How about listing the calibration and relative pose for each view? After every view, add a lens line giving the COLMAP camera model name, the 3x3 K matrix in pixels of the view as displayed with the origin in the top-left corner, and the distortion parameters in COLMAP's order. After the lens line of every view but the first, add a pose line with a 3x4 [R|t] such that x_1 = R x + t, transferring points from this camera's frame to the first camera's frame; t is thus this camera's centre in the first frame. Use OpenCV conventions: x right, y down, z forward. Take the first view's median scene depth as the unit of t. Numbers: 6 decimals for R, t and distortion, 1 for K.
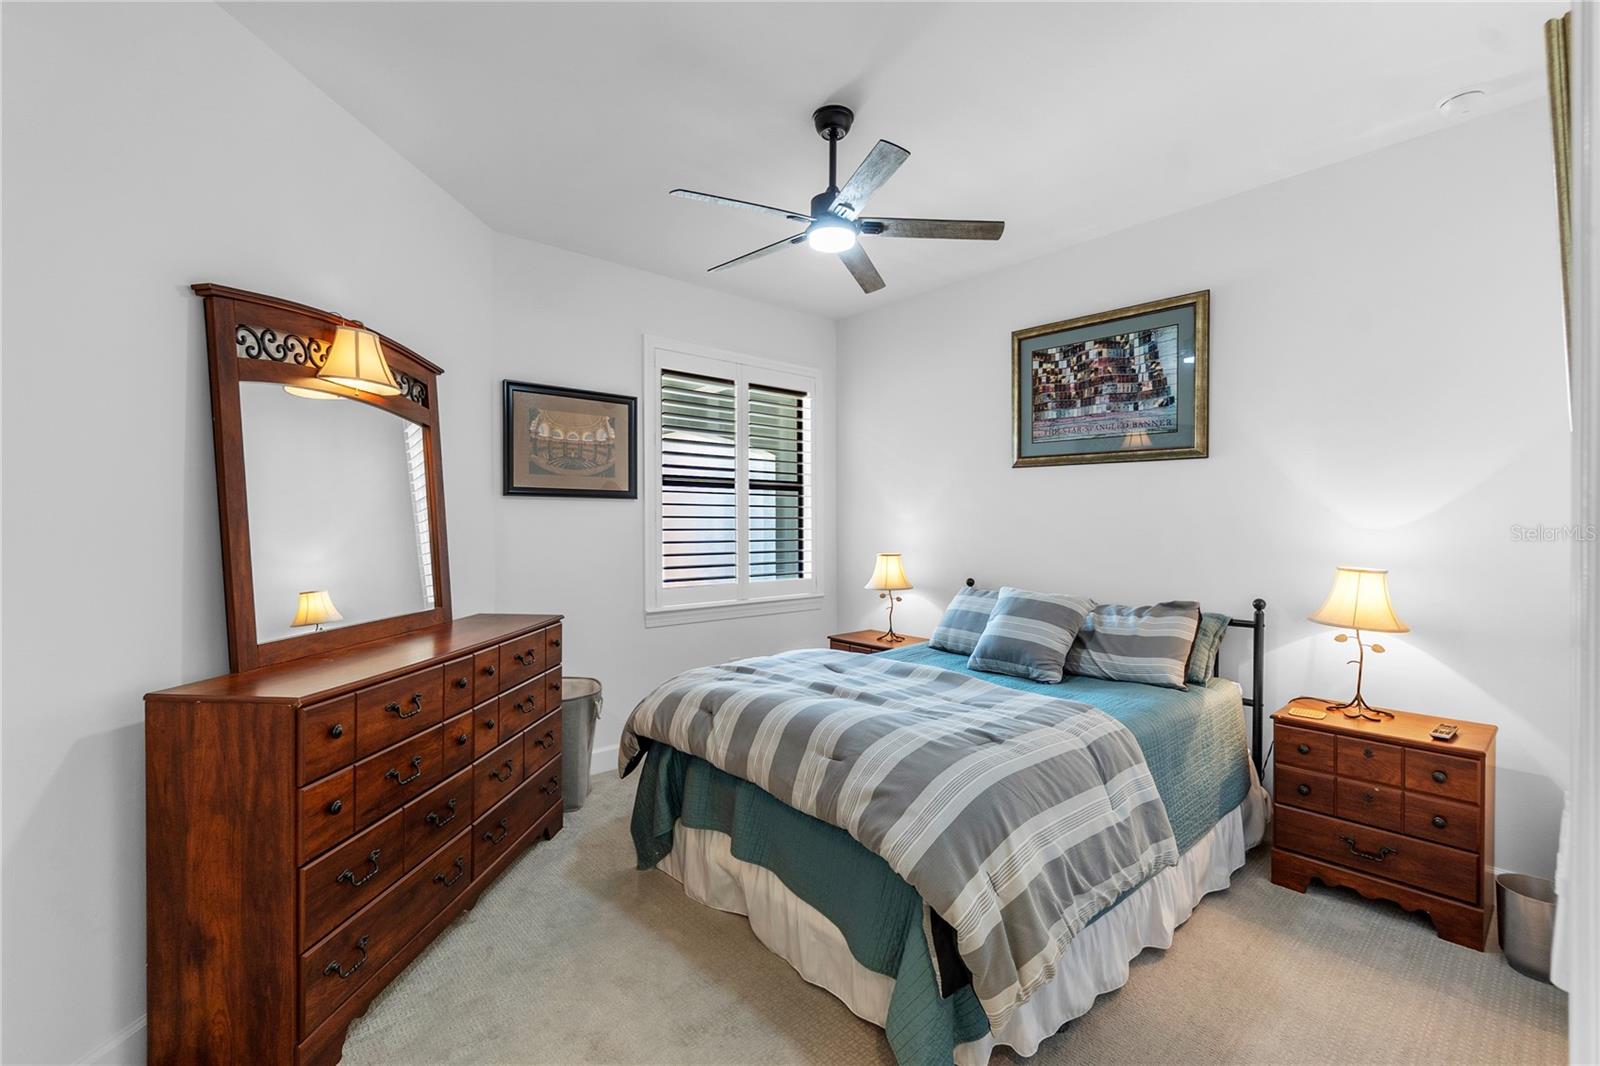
lens RADIAL K [[699.8, 0, 781.7], [0, 699.8, 531.1], [0, 0, 1]] dist [-0.003184, -0.000012]
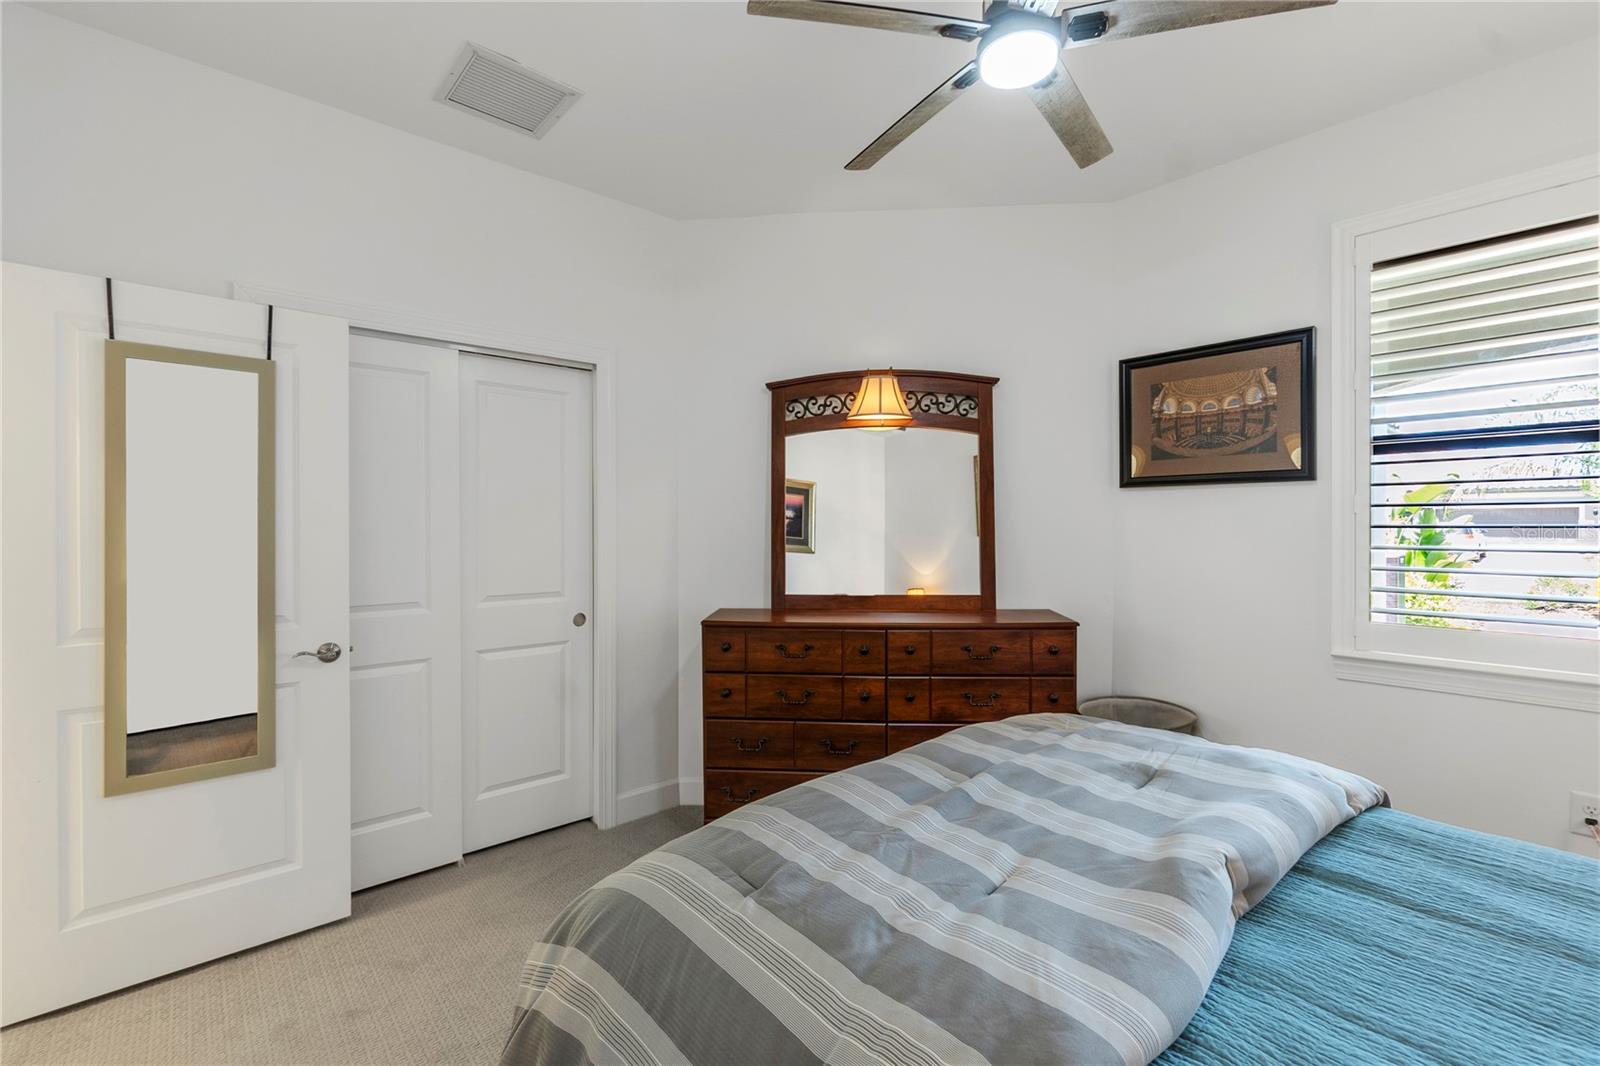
lens RADIAL K [[696.9, 0, 802.1], [0, 696.9, 520.3], [0, 0, 1]] dist [-0.002367, -0.000094]
pose [[0.016876, -0.003071, -0.999853, 0.483858], [-0.004625, 0.999984, -0.003150, -0.004009], [0.999847, 0.004678, 0.016861, 0.554029]]
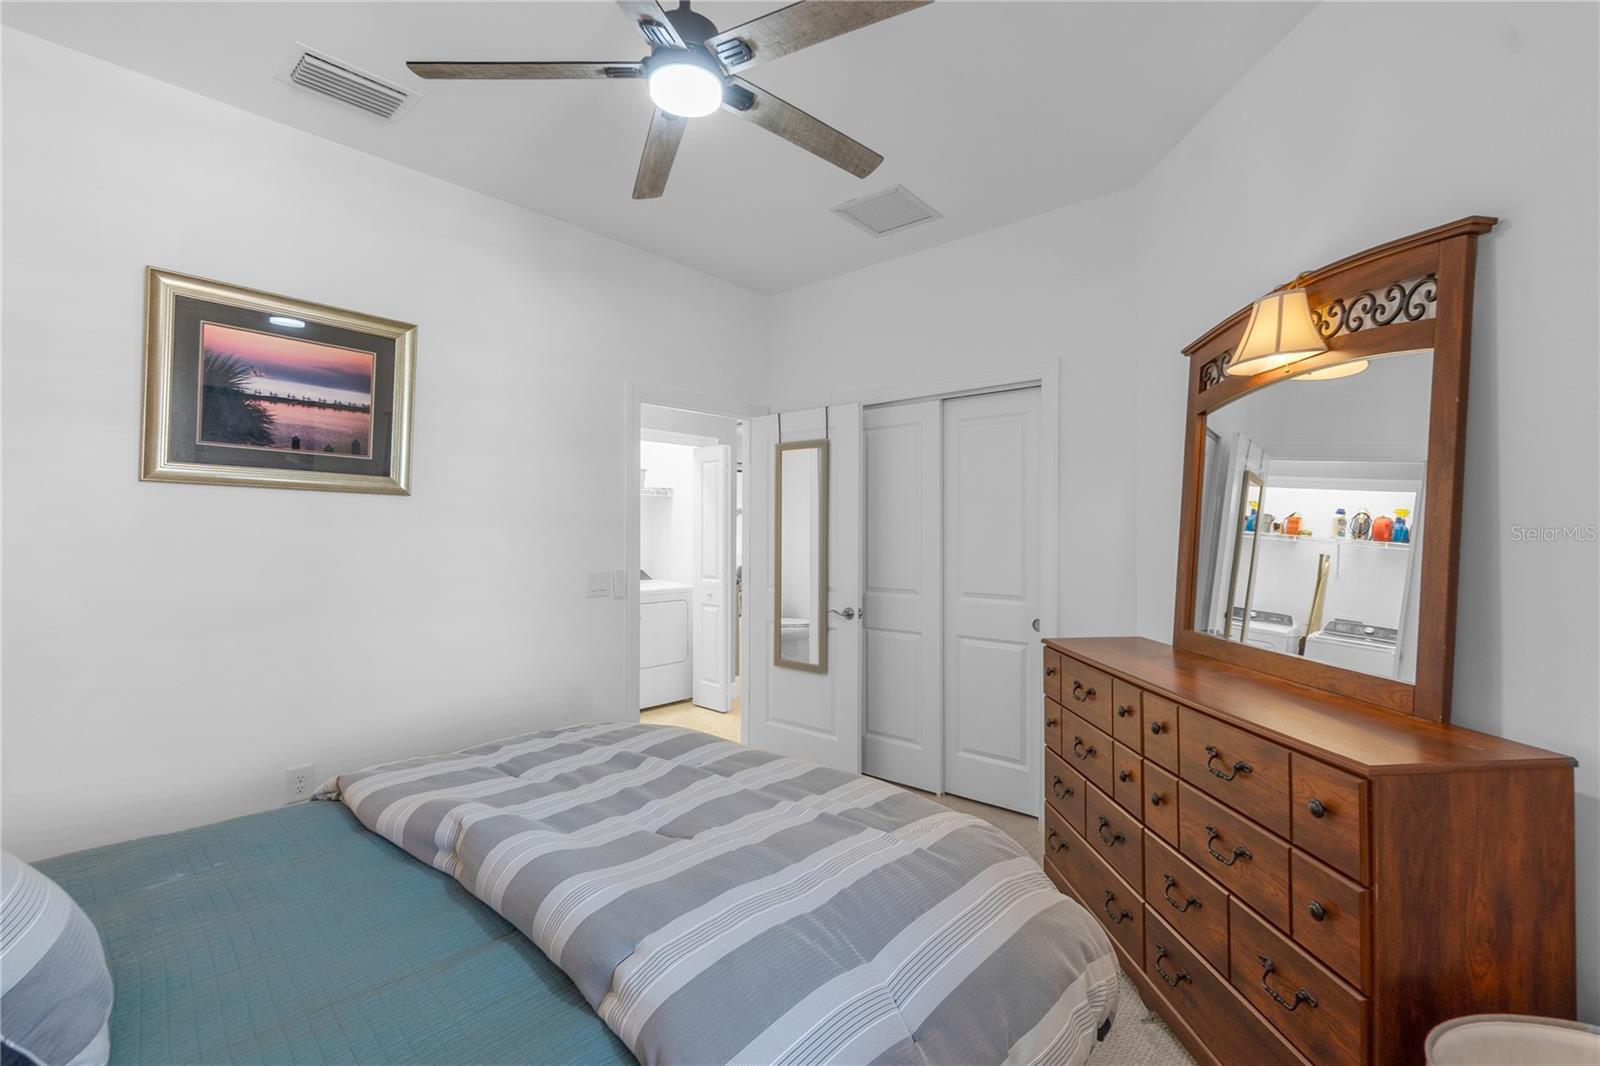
lens RADIAL K [[681.7, 0, 800.1], [0, 681.7, 523.3], [0, 0, 1]] dist [-0.008741, -0.000227]
pose [[-0.987081, 0.001276, -0.160217, 0.052099], [0.002215, 0.999981, -0.005681, -0.010698], [0.160207, -0.005963, -0.987065, 1.130370]]
